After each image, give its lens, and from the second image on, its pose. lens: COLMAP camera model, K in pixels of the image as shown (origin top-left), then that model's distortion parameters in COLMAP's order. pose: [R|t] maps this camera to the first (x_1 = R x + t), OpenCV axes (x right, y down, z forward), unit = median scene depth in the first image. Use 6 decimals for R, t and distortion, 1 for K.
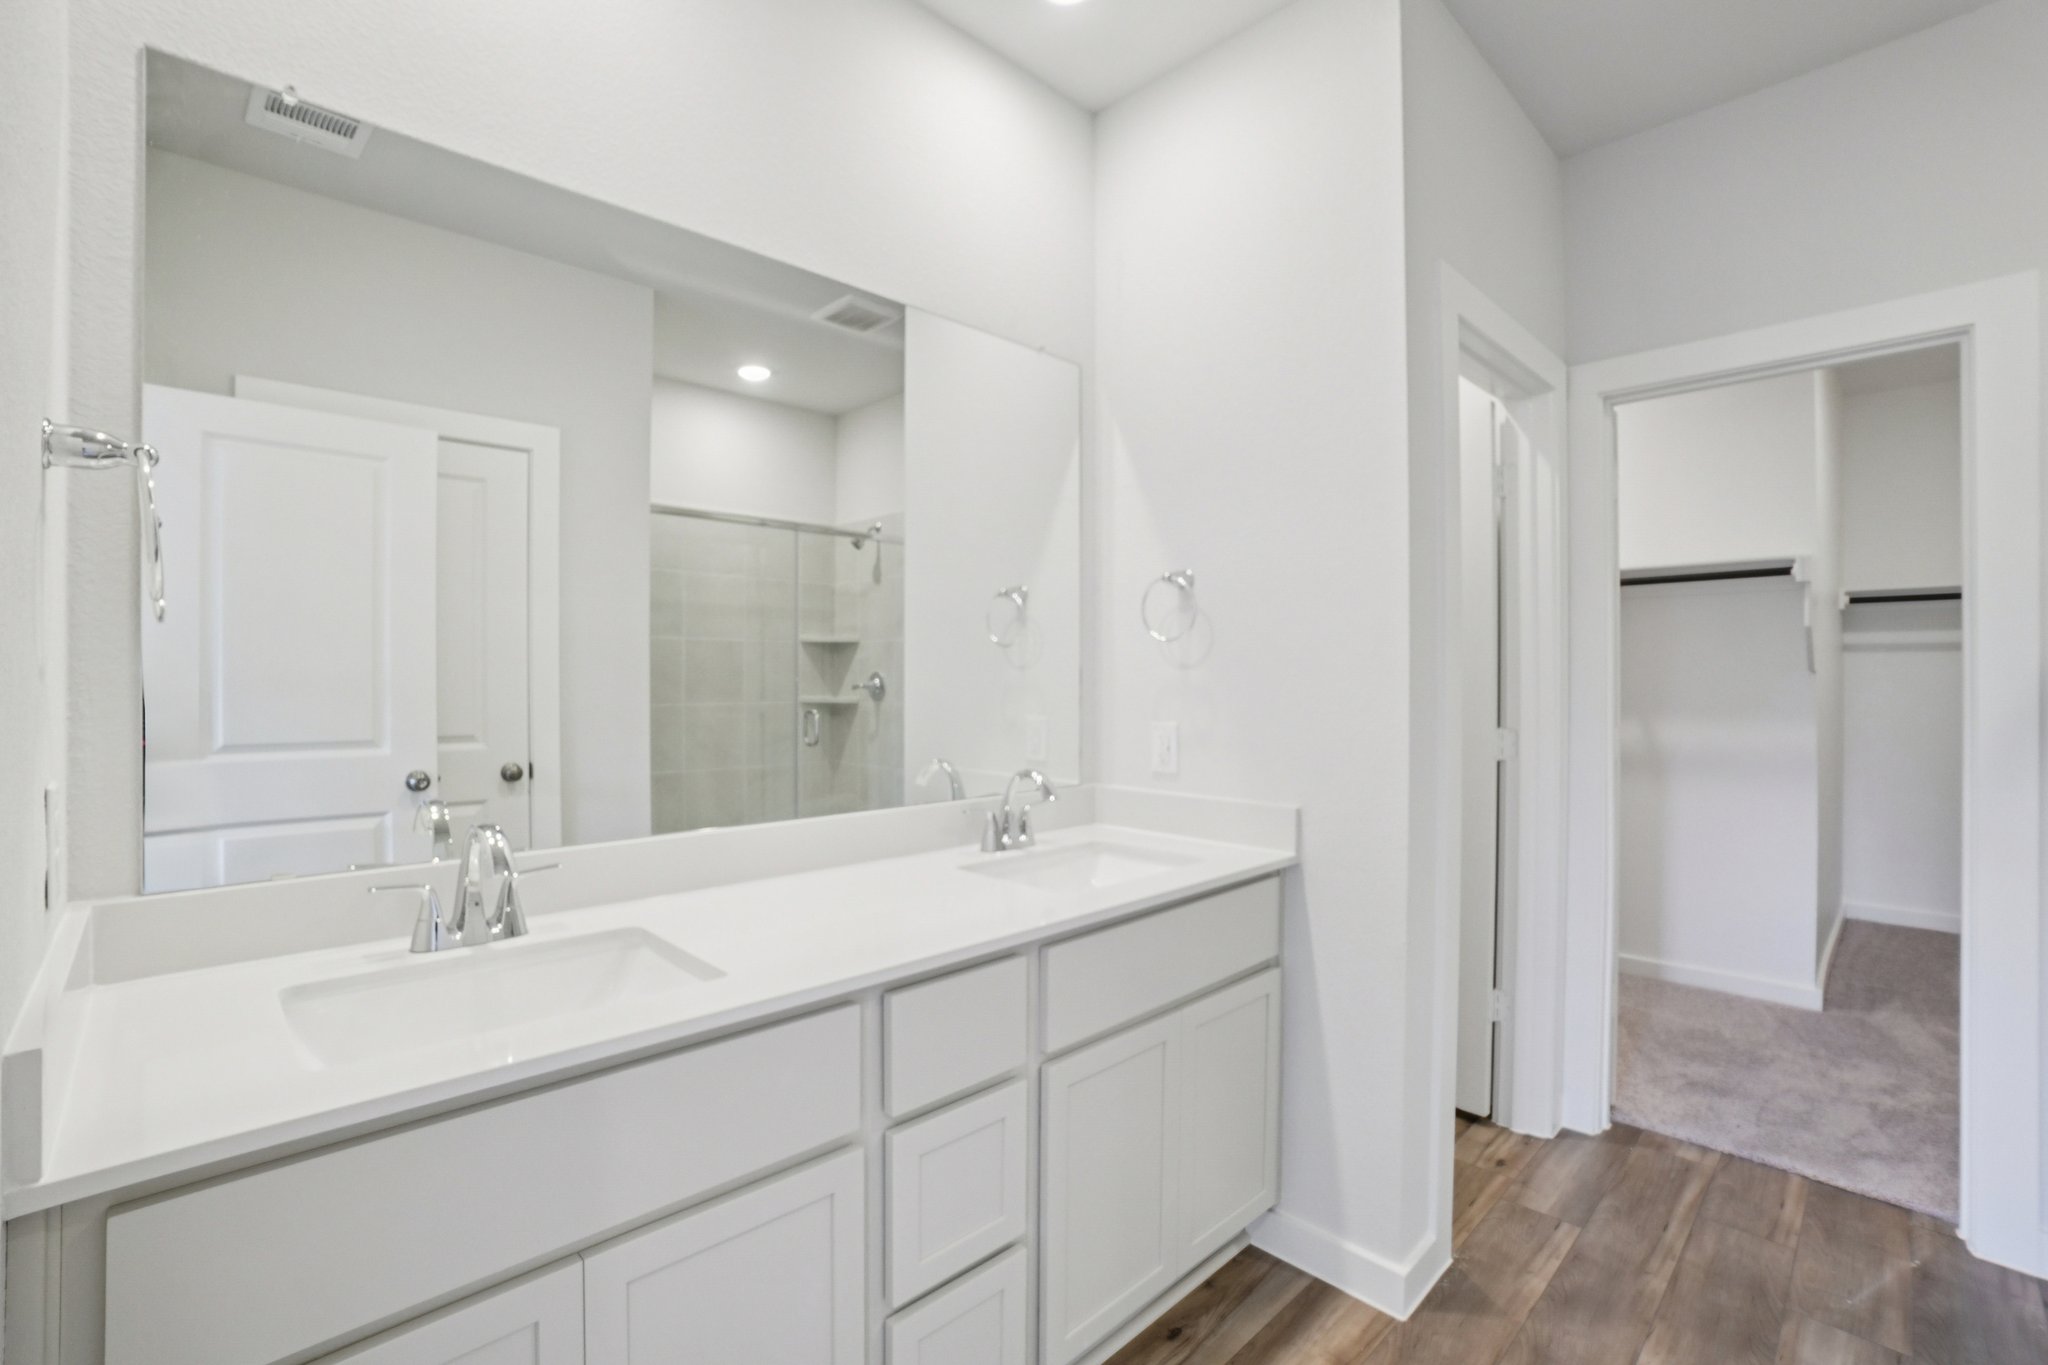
lens RADIAL K [[905.1, 0, 1029.4], [0, 905.1, 674.4], [0, 0, 1]] dist [-0.016283, 0.000214]
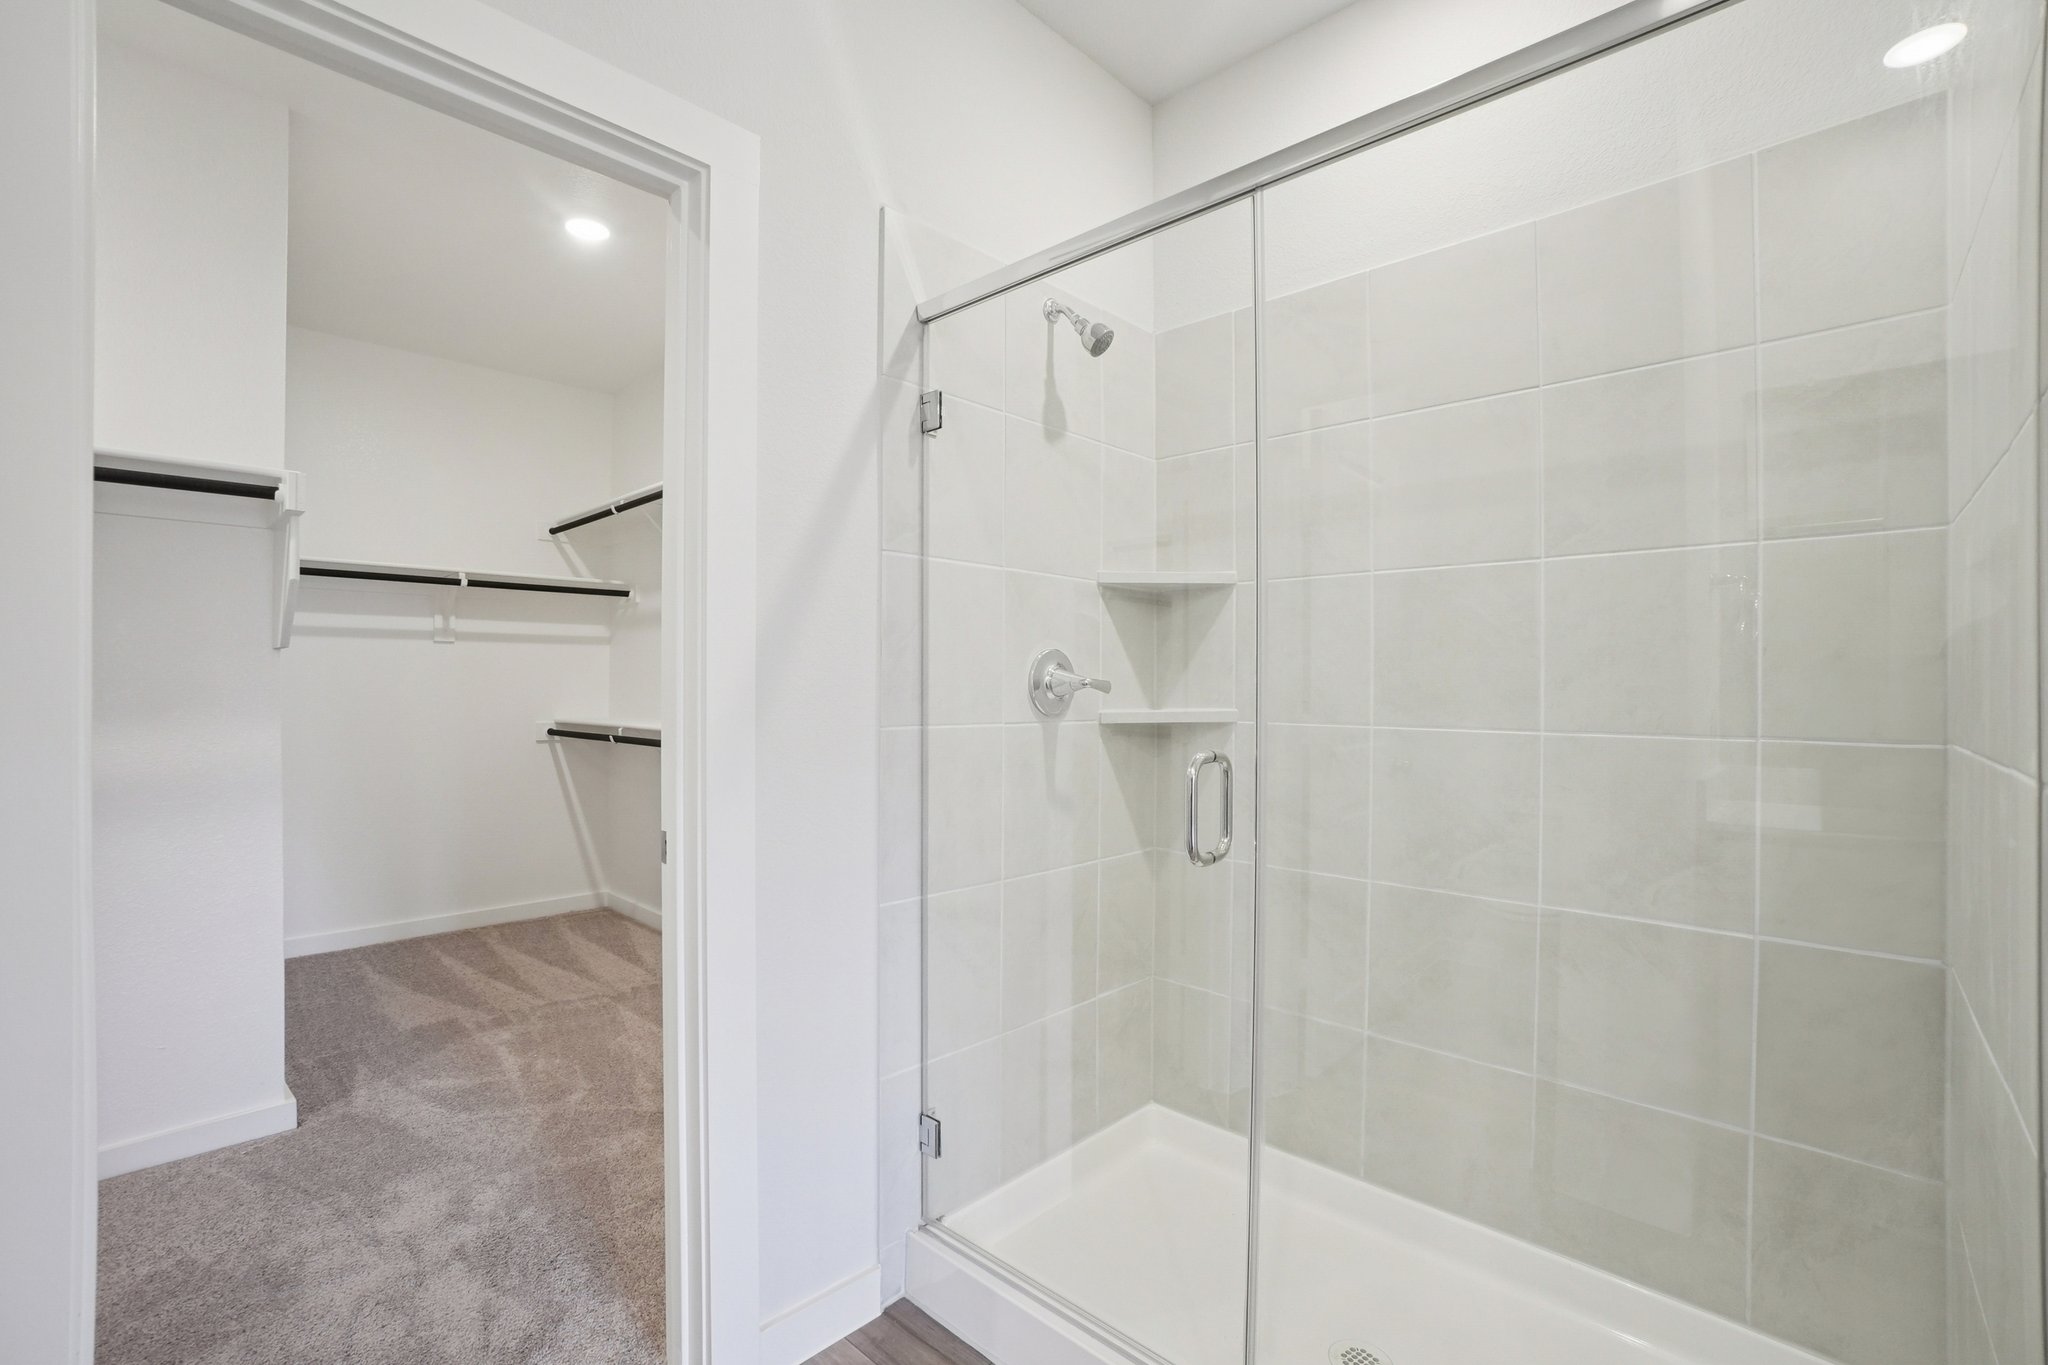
lens RADIAL K [[905.1, 0, 1029.3], [0, 905.1, 664.1], [0, 0, 1]] dist [-0.016283, 0.000214]
pose [[-0.003821, -0.001780, 0.999991, 0.178745], [-0.002021, 0.999996, 0.001772, -0.006600], [-0.999991, -0.002015, -0.003825, 0.463194]]
